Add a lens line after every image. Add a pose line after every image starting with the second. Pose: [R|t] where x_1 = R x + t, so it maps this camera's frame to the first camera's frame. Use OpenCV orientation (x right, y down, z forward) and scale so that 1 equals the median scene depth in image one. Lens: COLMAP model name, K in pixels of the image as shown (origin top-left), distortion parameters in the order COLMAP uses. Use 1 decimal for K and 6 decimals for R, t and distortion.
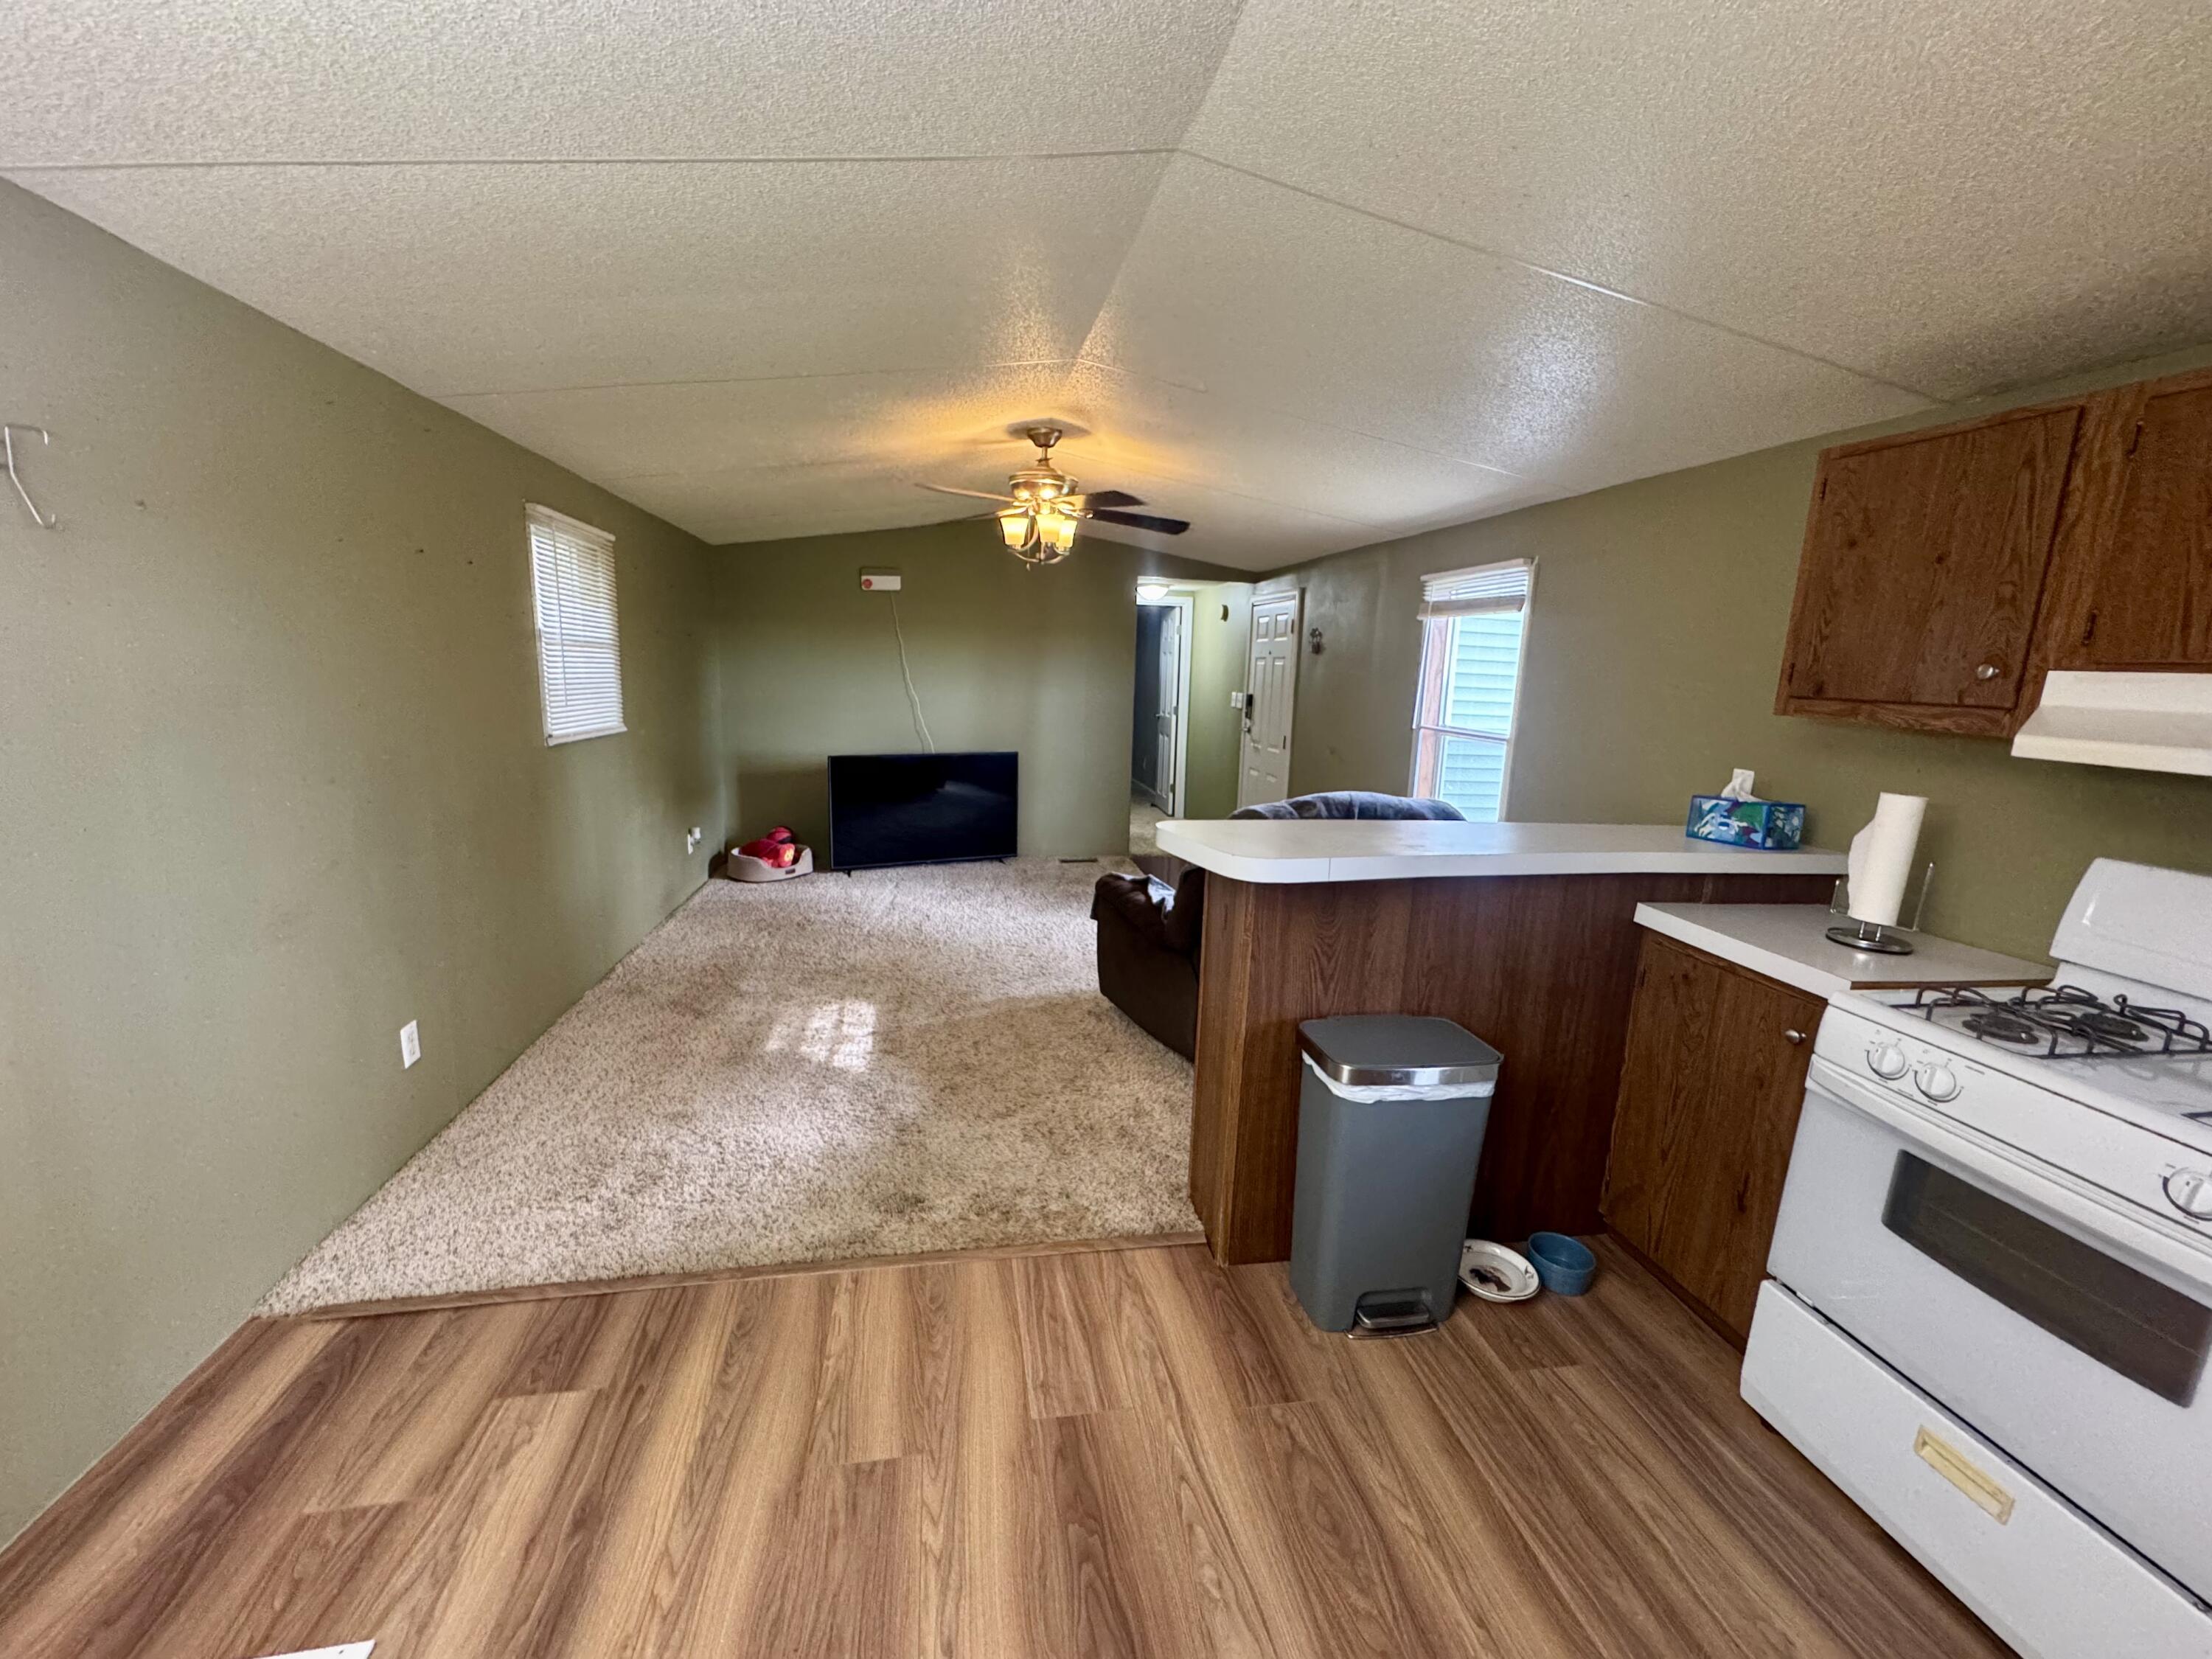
lens RADIAL K [[885.5, 0, 1099.8], [0, 885.5, 827.5], [0, 0, 1]] dist [-0.004082, 0.000704]
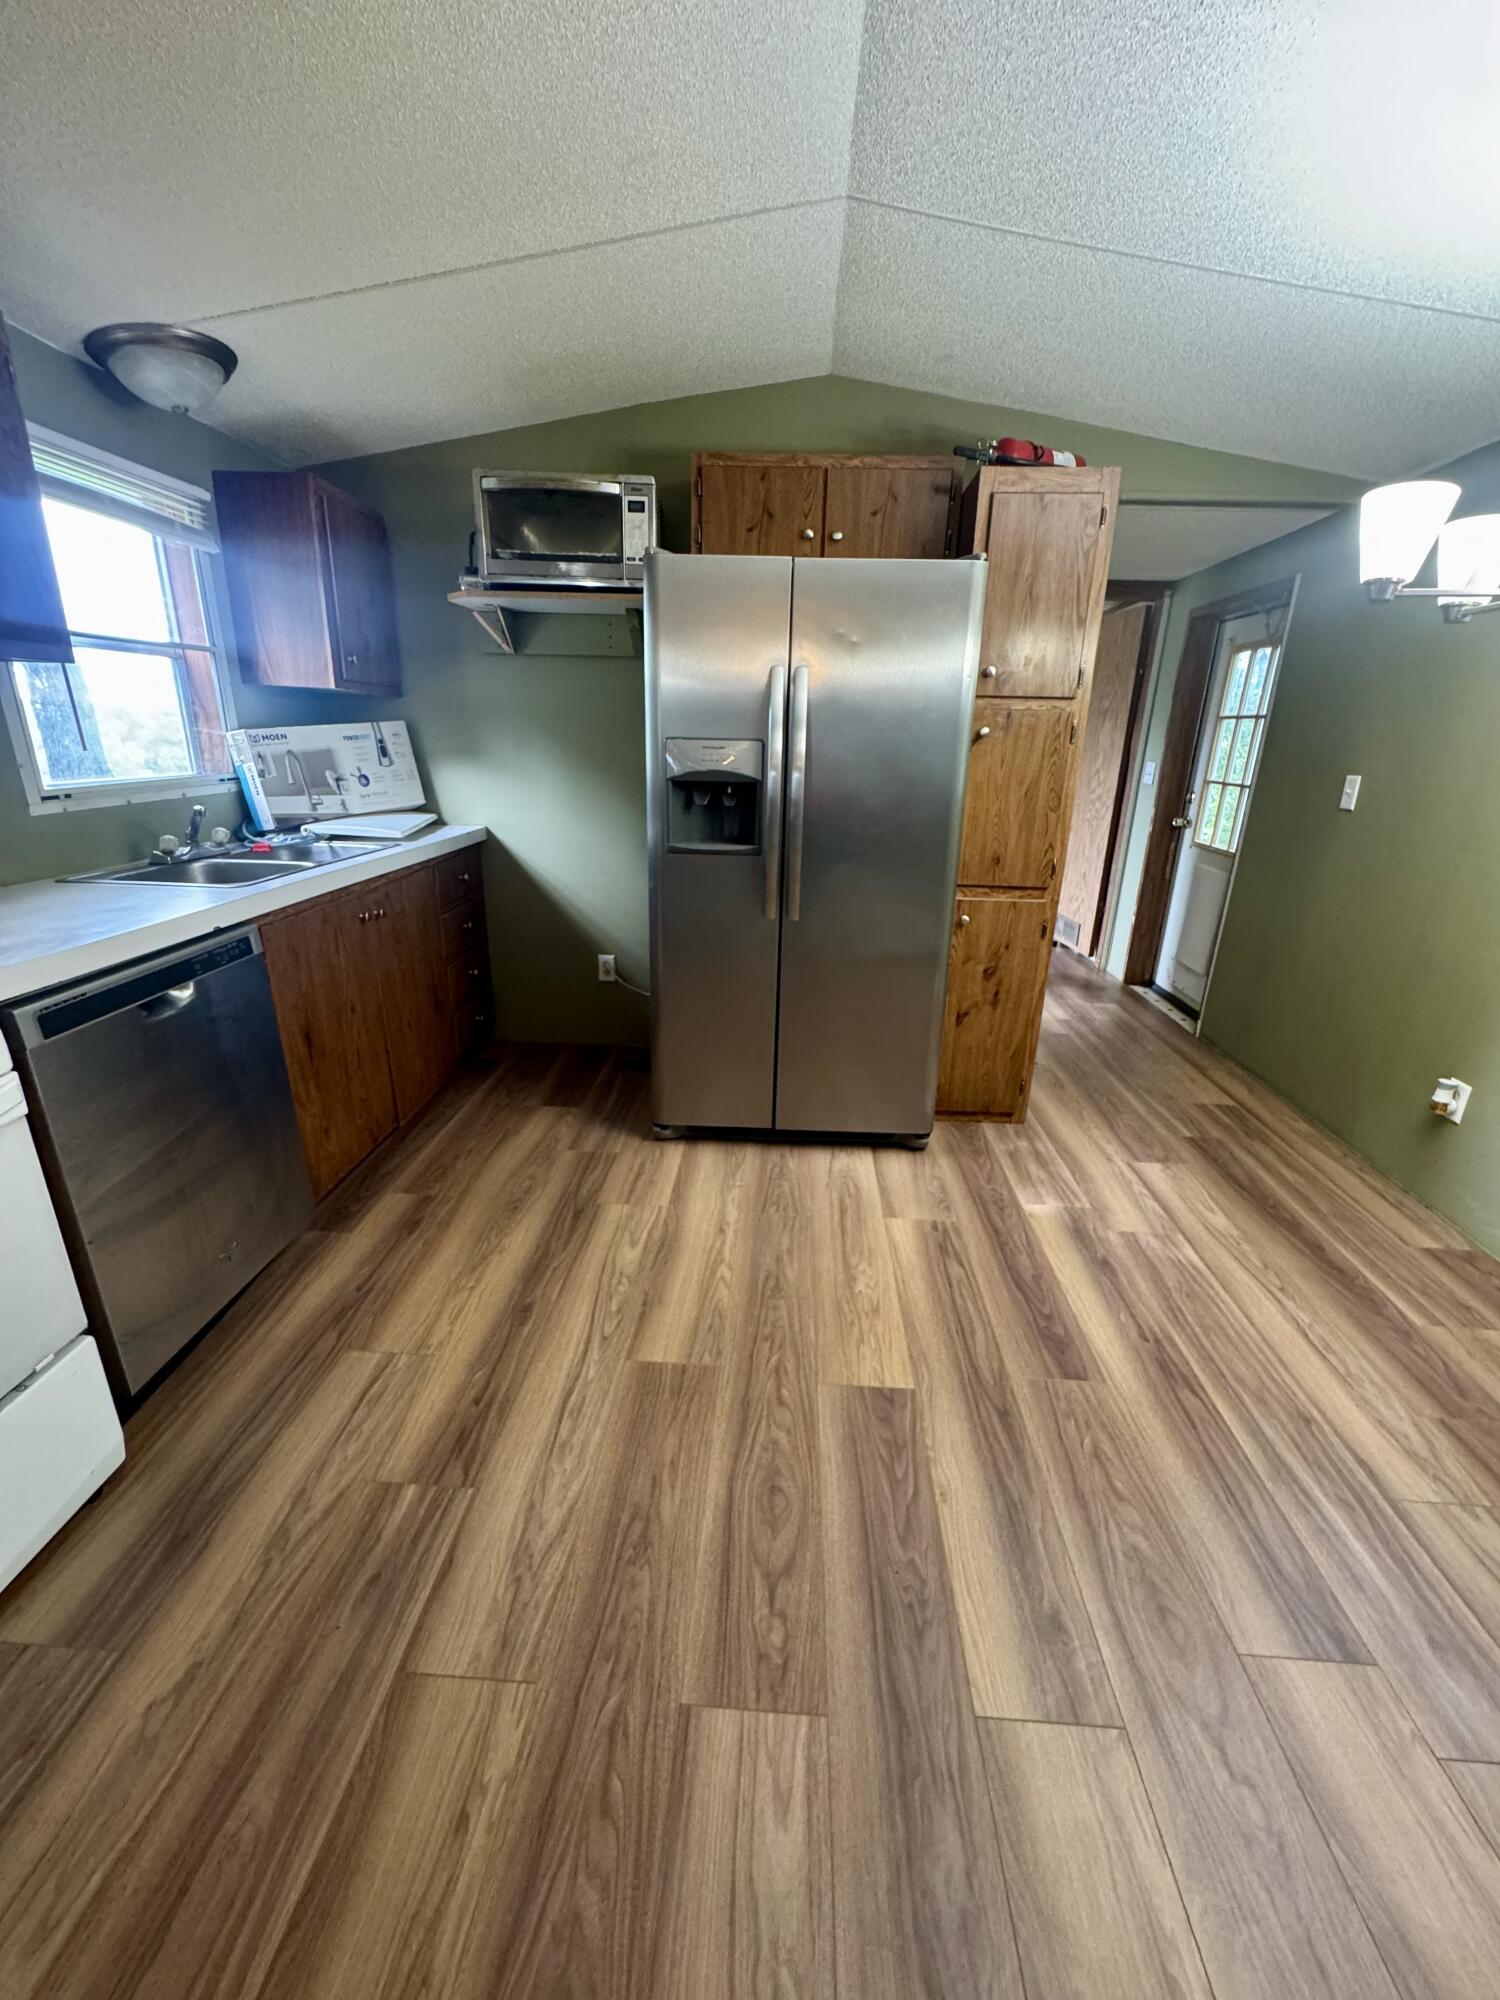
lens RADIAL K [[800.6, 0, 751.5], [0, 800.6, 994.1], [0, 0, 1]] dist [-0.004082, 0.000704]
pose [[-0.970489, -0.138940, 0.197098, 0.093168], [-0.026729, 0.874275, 0.484695, -0.062542], [-0.239661, 0.465122, -0.852188, 0.775598]]
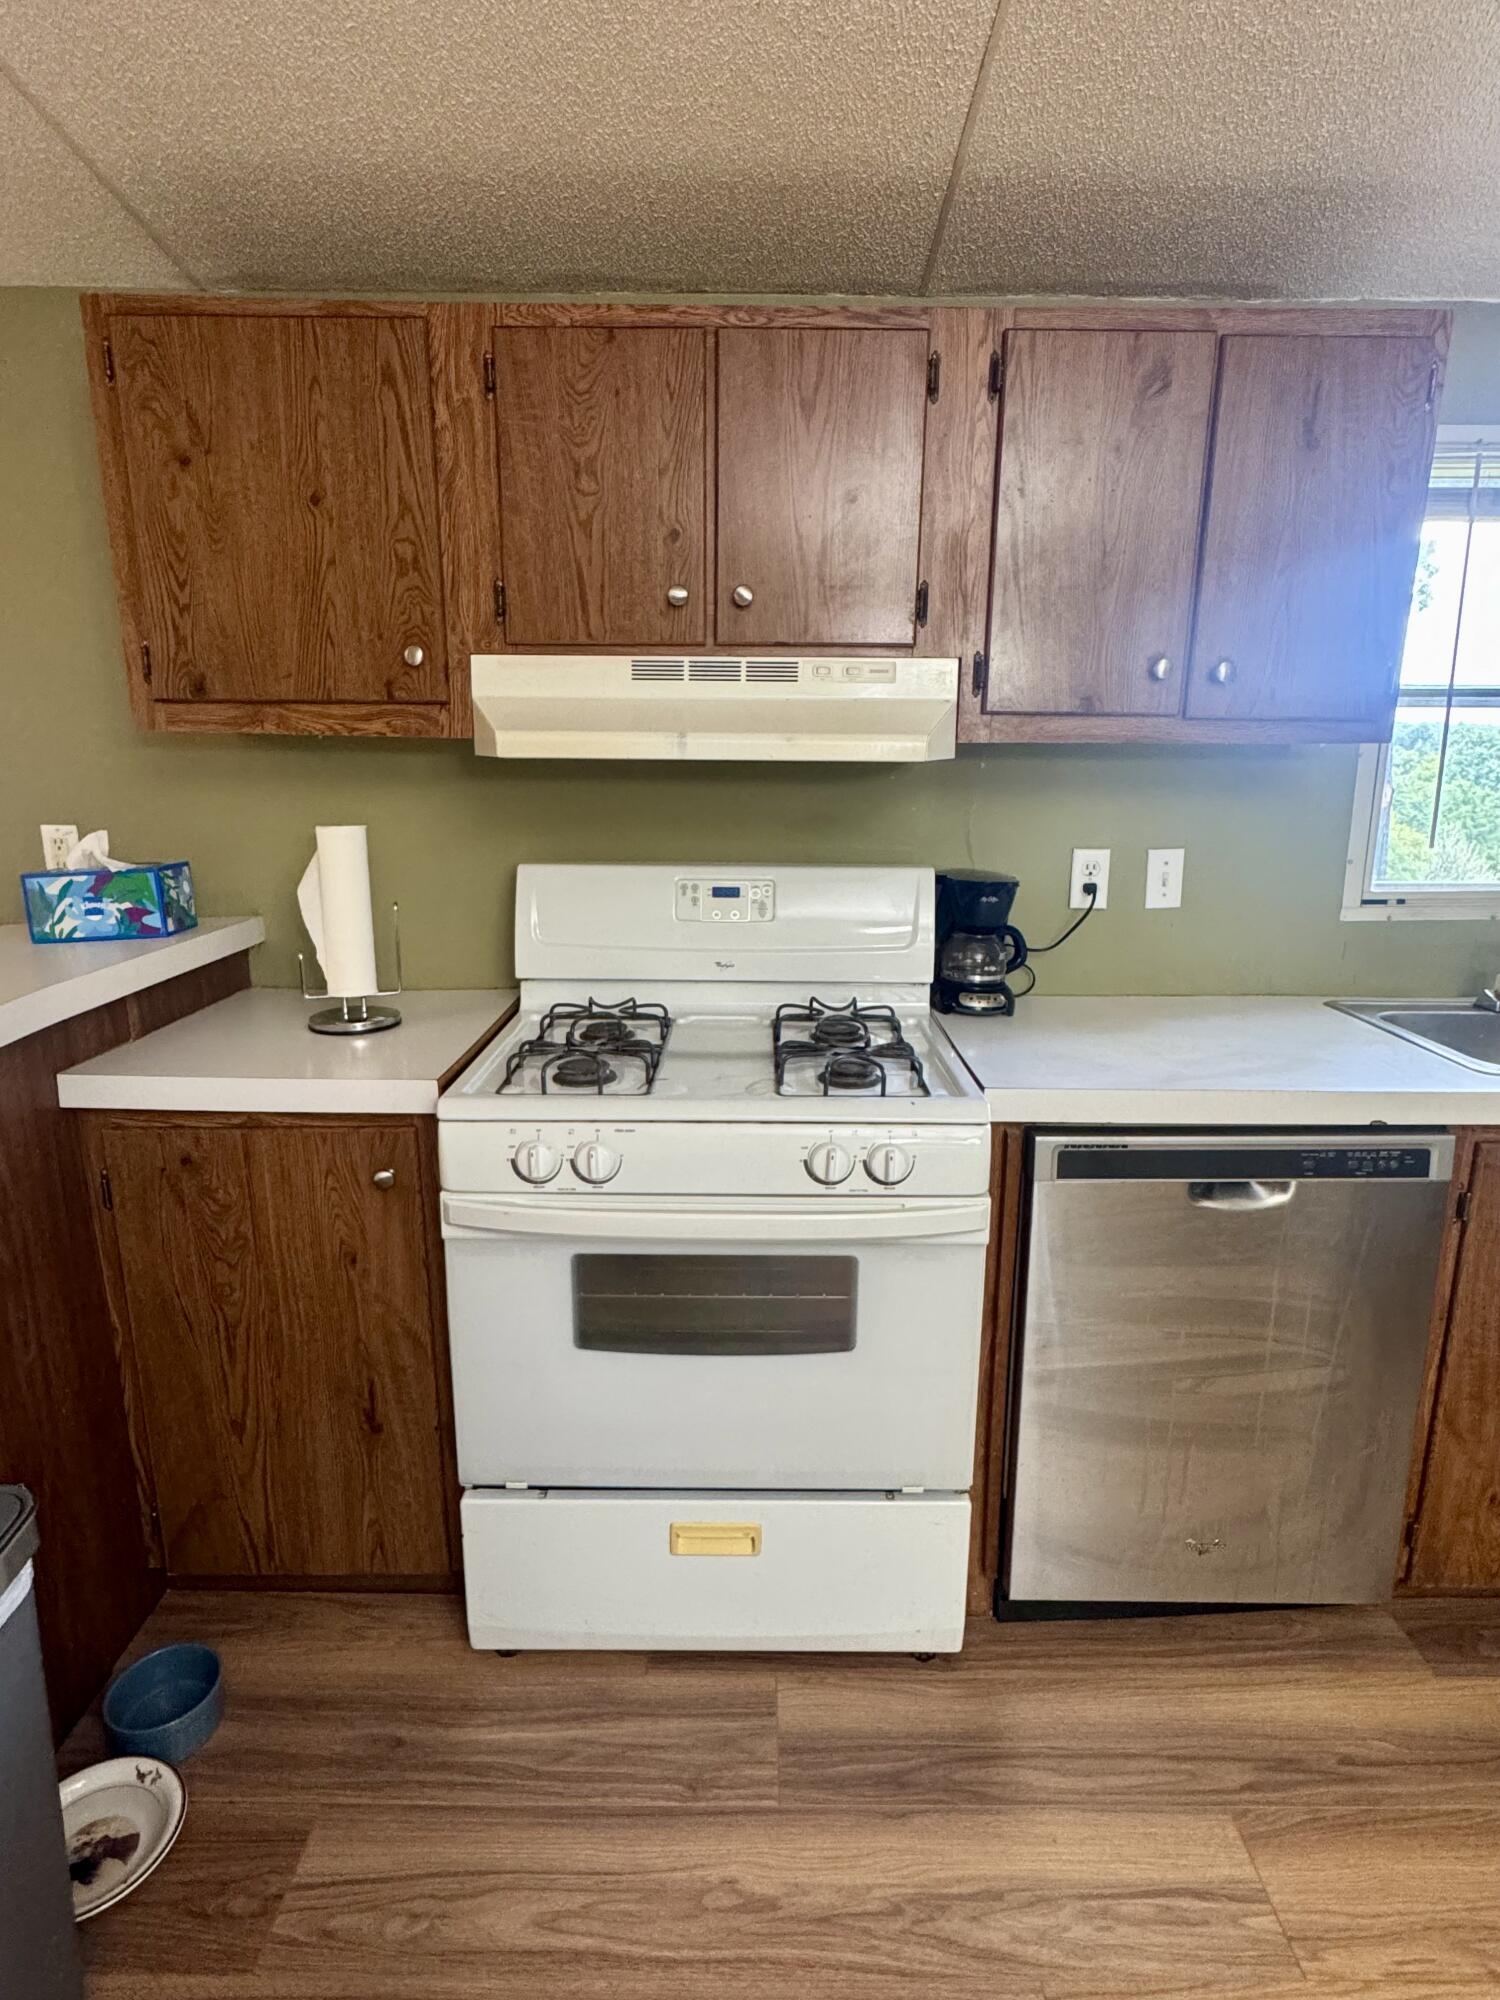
lens RADIAL K [[1047.0, 0, 754.0], [0, 1047.0, 992.9], [0, 0, 1]] dist [-0.003967, 0.001398]
pose [[0.175143, -0.269553, 0.946925, 0.068313], [0.184480, 0.953741, 0.237372, -0.043454], [-0.967105, 0.133115, 0.216768, 0.430478]]
